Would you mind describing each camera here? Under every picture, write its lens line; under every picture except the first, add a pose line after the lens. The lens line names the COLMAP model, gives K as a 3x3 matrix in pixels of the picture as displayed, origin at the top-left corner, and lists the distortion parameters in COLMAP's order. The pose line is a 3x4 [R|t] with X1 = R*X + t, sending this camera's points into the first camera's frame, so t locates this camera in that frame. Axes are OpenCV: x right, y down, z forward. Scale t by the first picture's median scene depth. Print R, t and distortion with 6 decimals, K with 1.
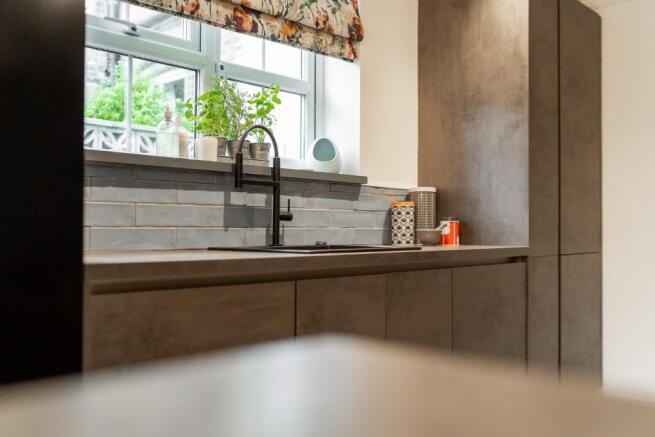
lens RADIAL K [[633.3, 0, 328.4], [0, 633.3, 202.2], [0, 0, 1]] dist [-0.012805, 0.007502]
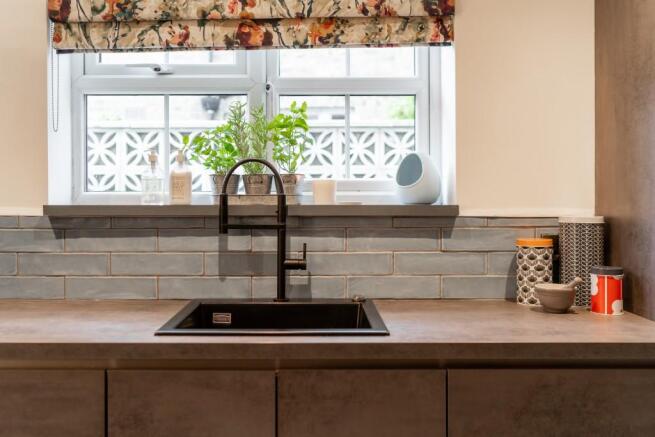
lens RADIAL K [[651.6, 0, 327.8], [0, 651.6, 179.3], [0, 0, 1]] dist [-0.008941, 0.001867]
pose [[0.682082, -0.016776, -0.731083, 0.563202], [0.033880, 0.999388, 0.008678, -0.091574], [0.730490, -0.030688, 0.682233, 0.447658]]
